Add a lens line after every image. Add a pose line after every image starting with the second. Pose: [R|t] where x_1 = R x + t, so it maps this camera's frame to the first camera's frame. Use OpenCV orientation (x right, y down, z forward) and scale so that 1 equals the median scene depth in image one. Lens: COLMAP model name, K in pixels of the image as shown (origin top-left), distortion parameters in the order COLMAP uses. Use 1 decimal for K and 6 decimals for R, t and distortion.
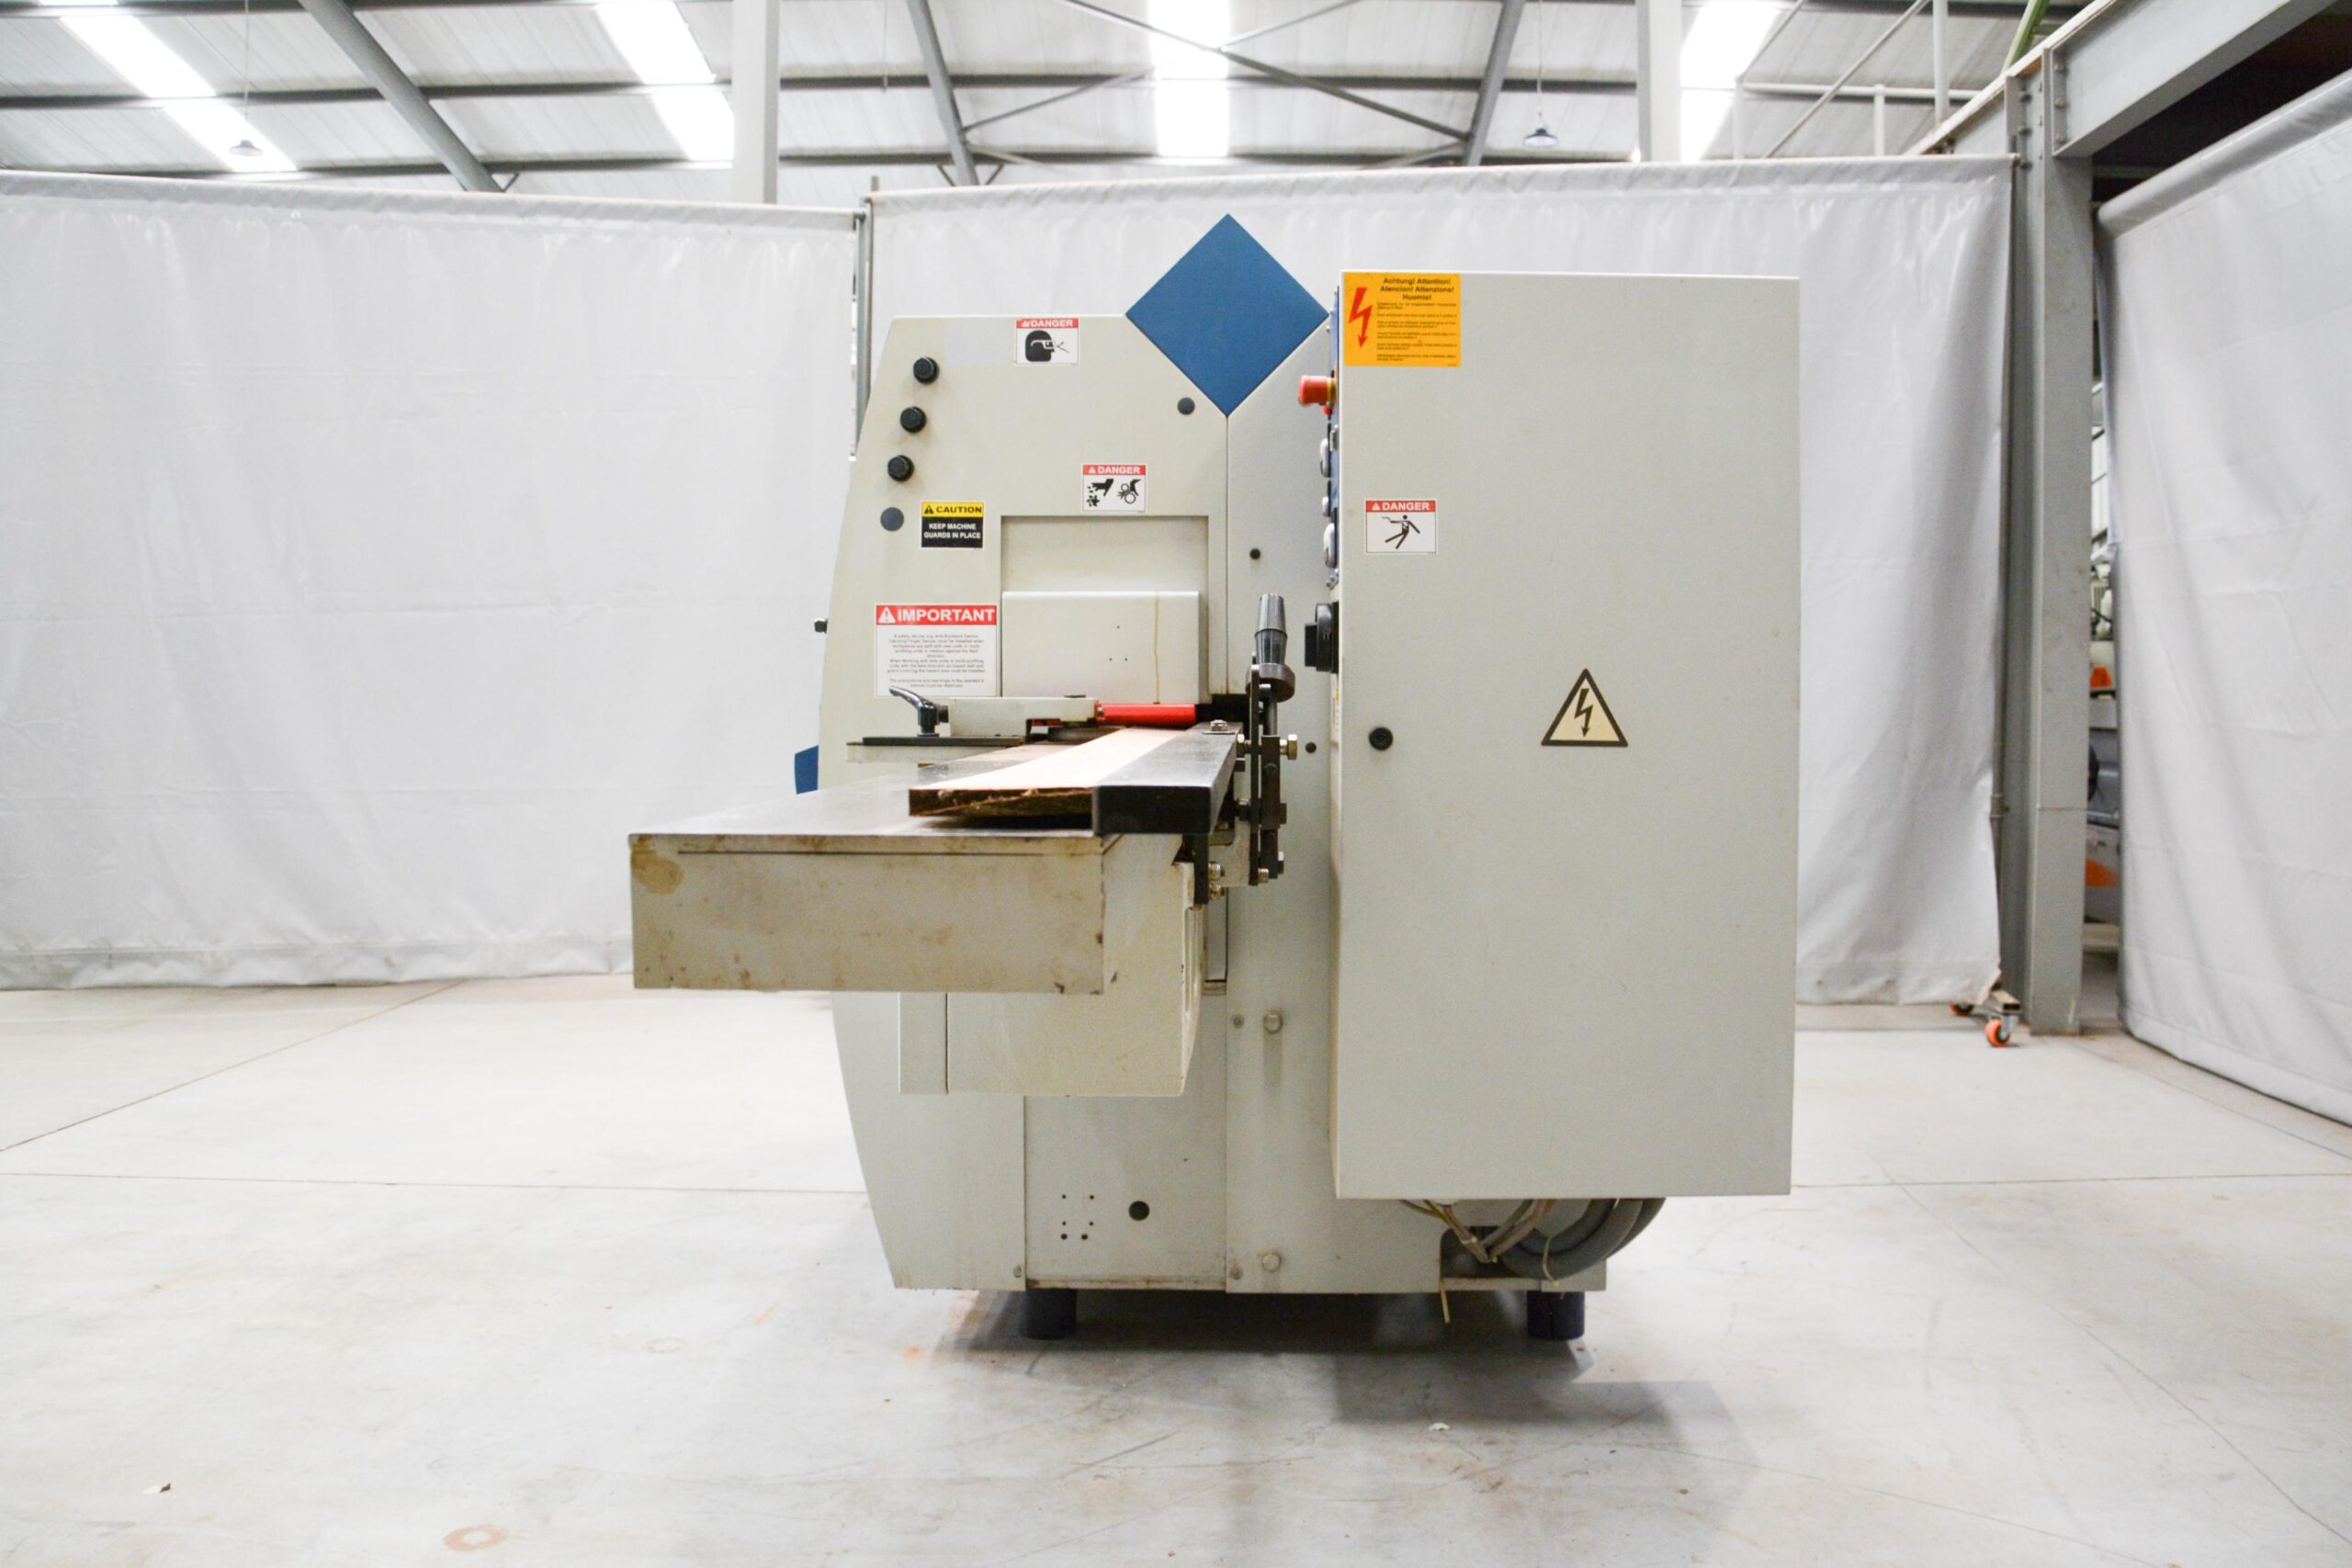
lens RADIAL K [[1816.9, 0, 1185.5], [0, 1816.9, 722.3], [0, 0, 1]] dist [-0.121405, 0.028961]
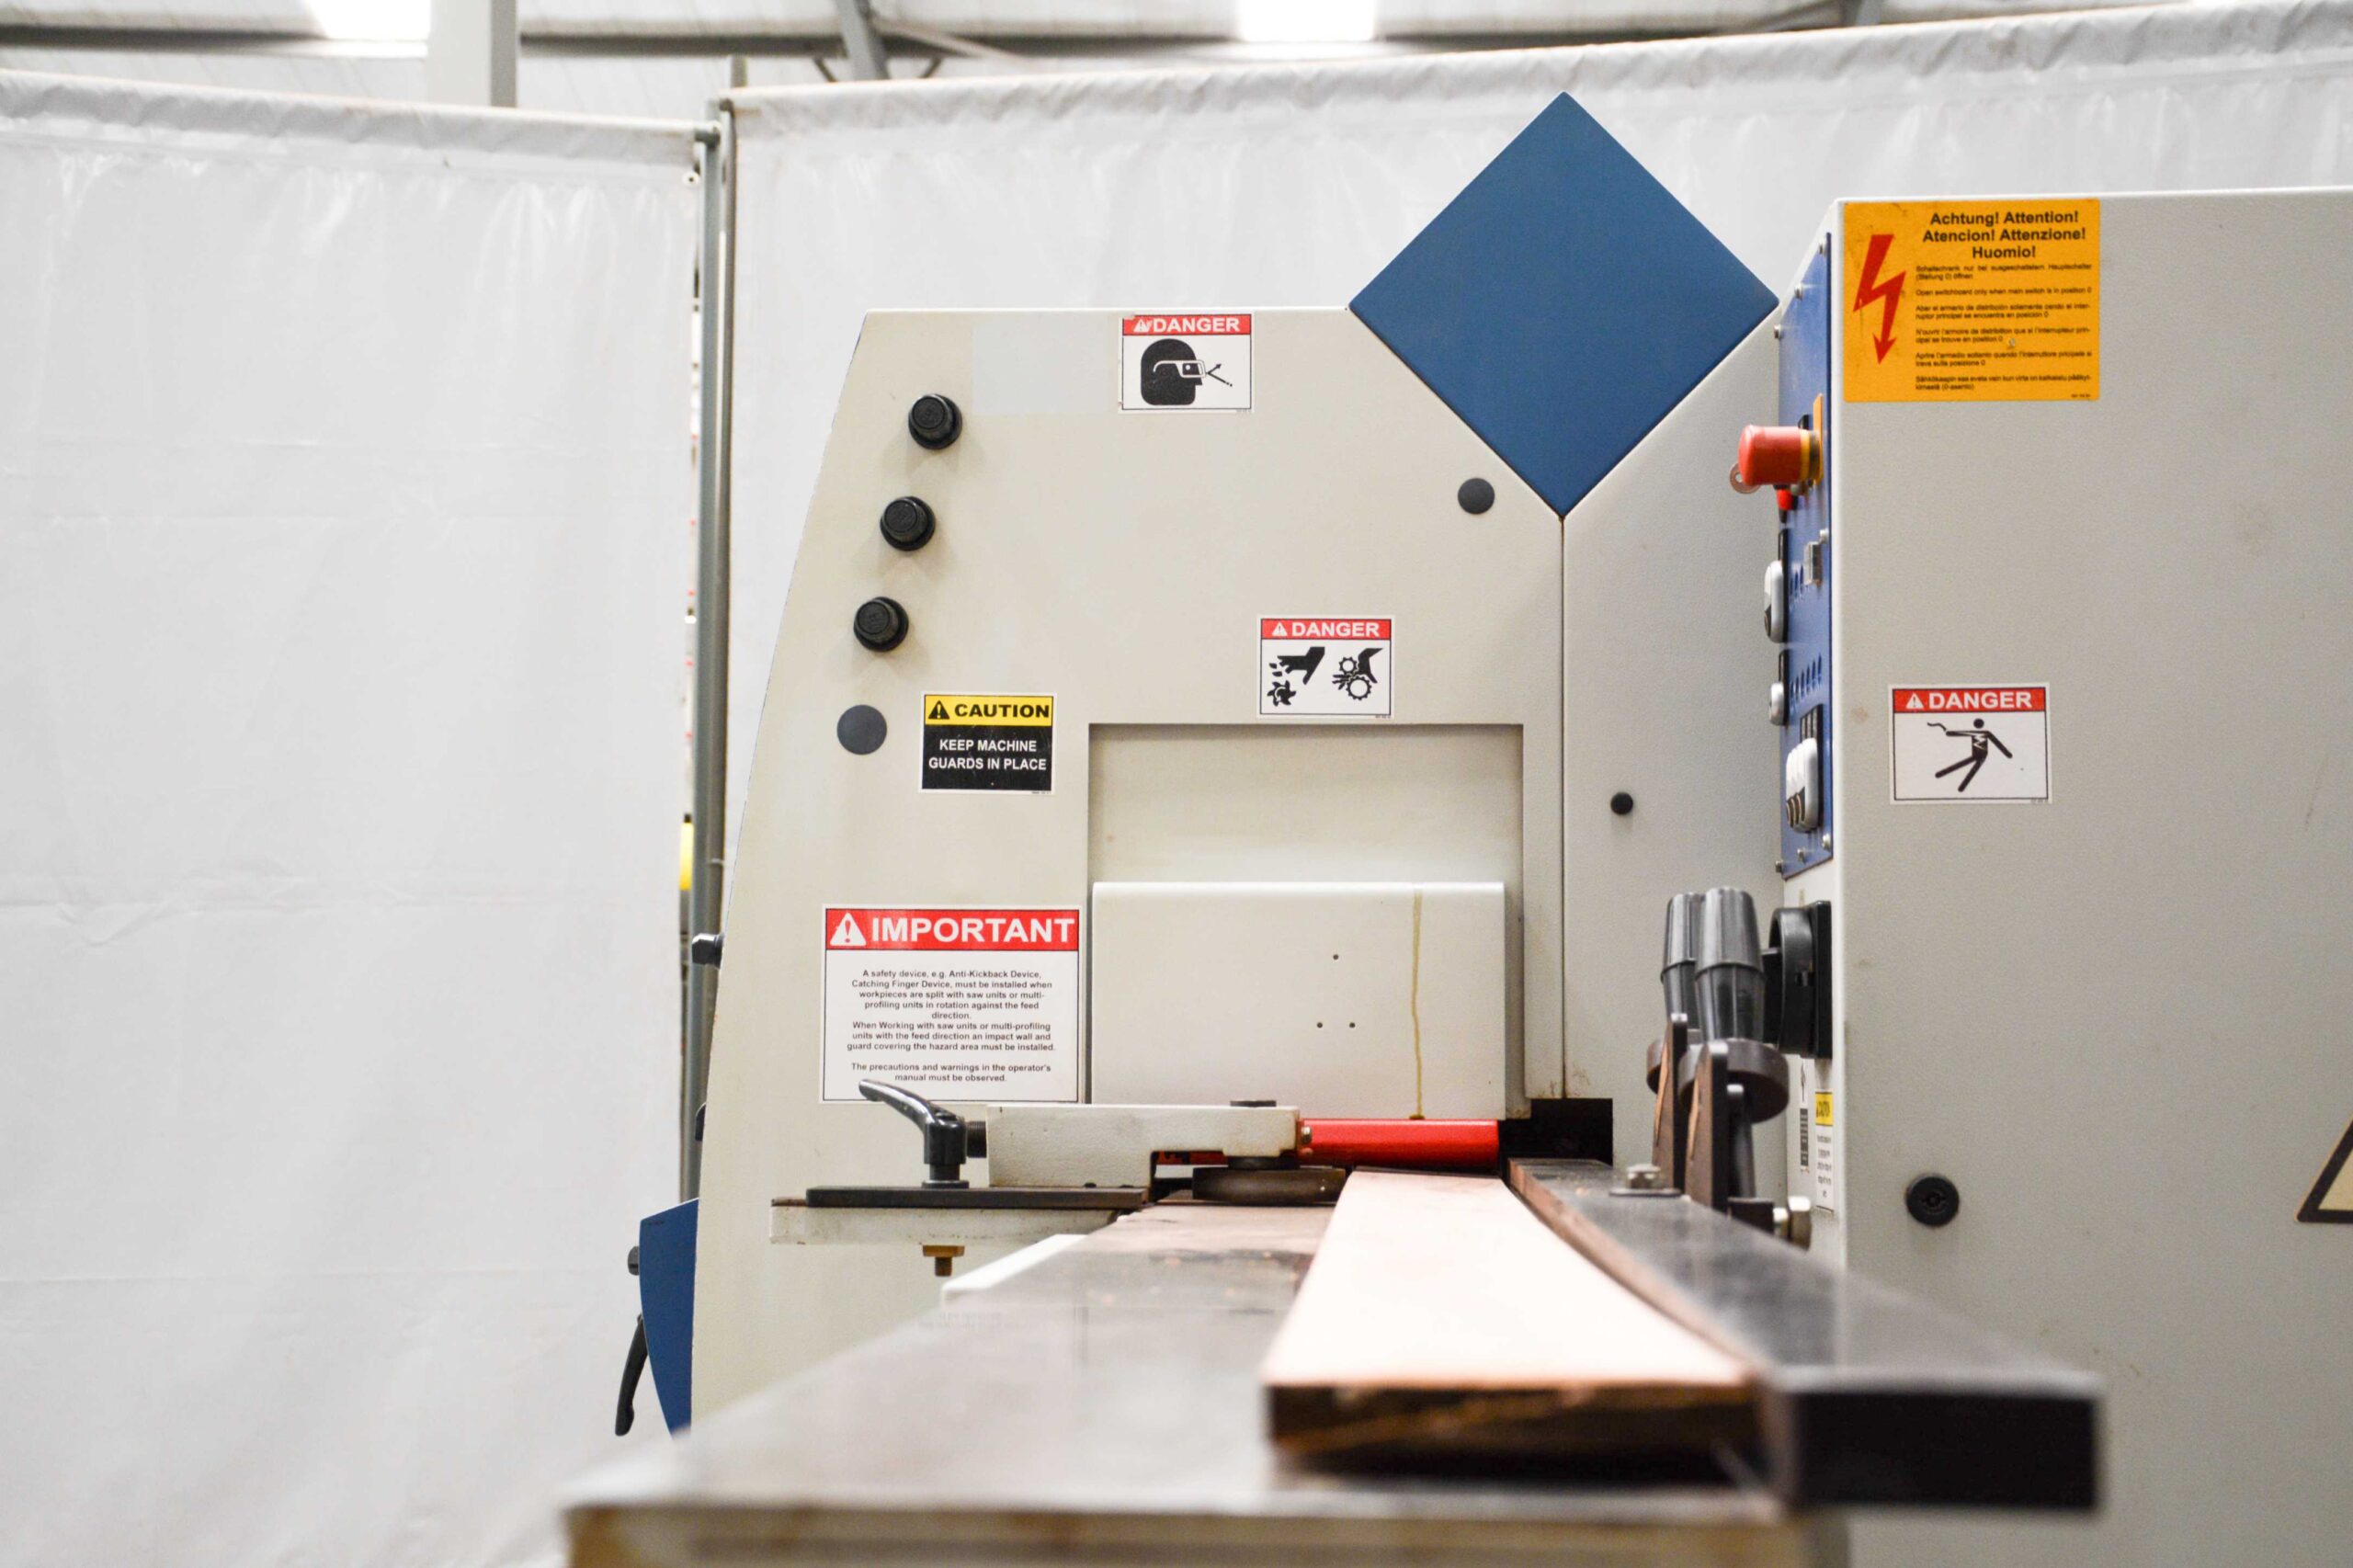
lens RADIAL K [[3508.3, 0, 1161.1], [0, 3508.3, 819.9], [0, 0, 1]] dist [0.178167, 0.000000]
pose [[0.999414, 0.000757, -0.034227, -0.051053], [-0.003825, 0.995964, -0.089670, -0.005276], [0.034021, 0.089749, 0.995383, 0.076691]]
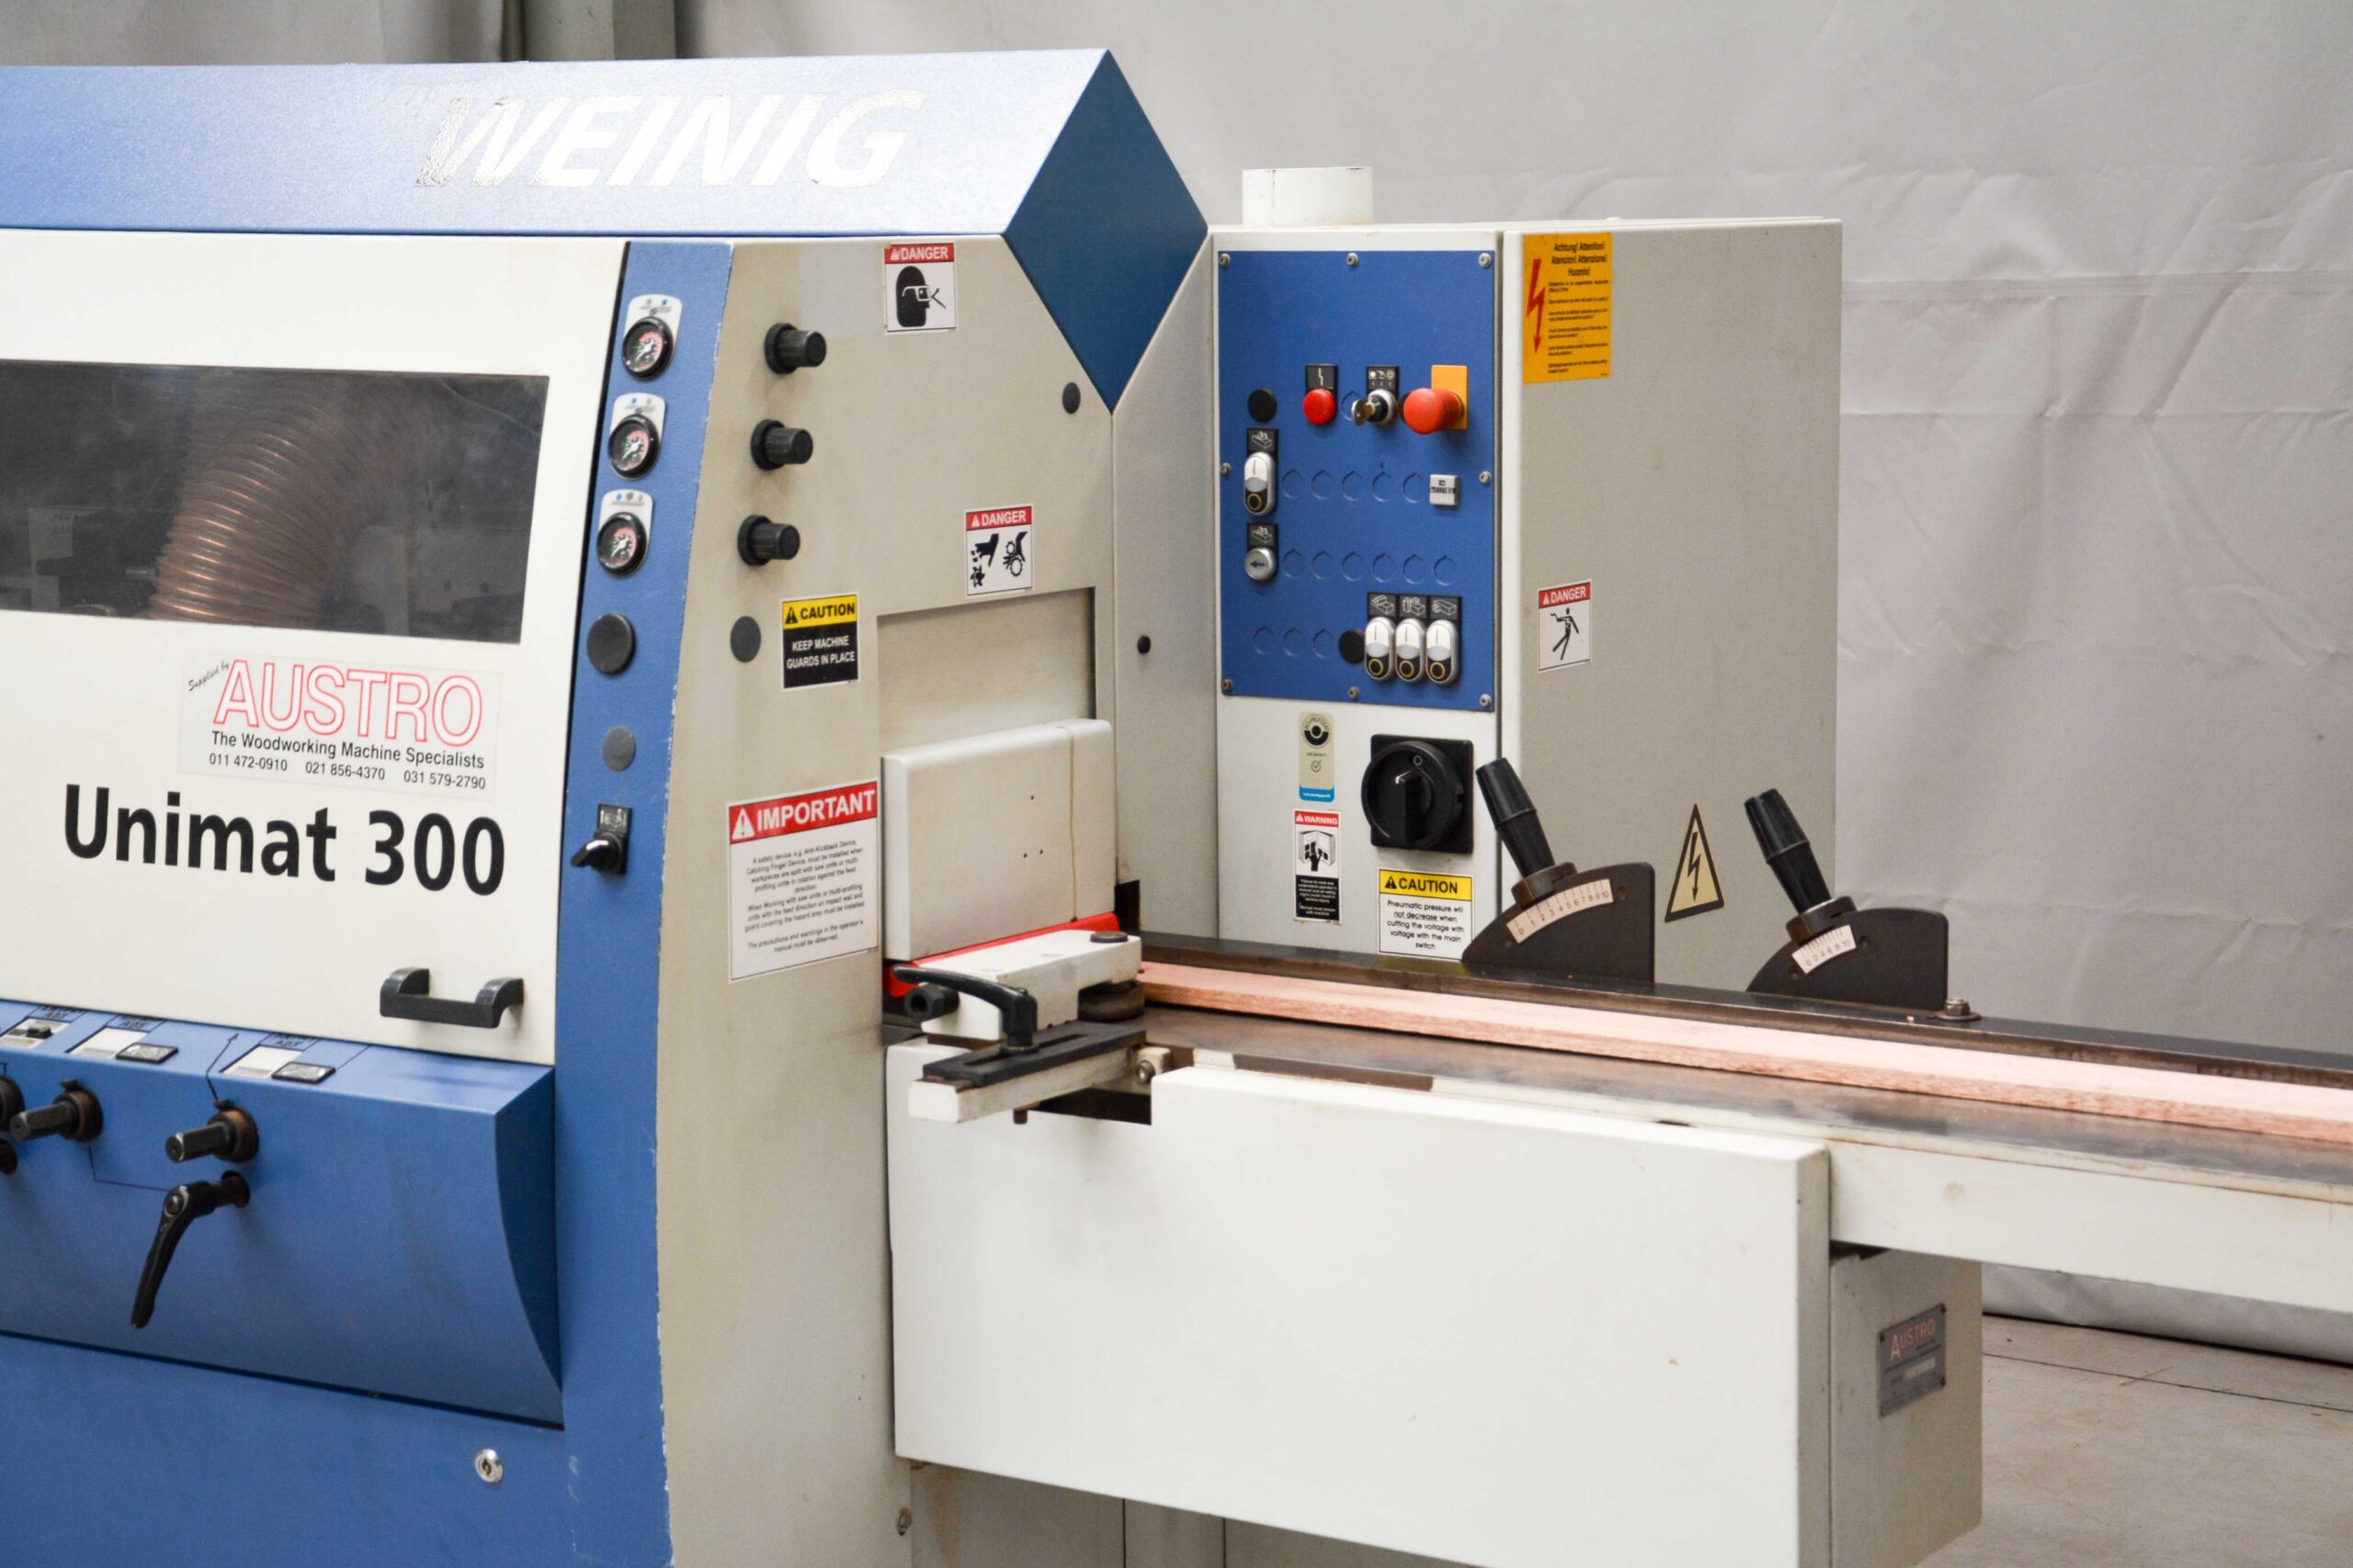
lens RADIAL K [[4551.3, 0, 1087.3], [0, 4551.3, 780.9], [0, 0, 1]] dist [0.298253, 0.000000]
pose [[0.547334, -0.118094, 0.828541, -1.200313], [0.033196, 0.992279, 0.119503, -0.225970], [-0.836256, -0.037904, 0.547028, 0.204264]]
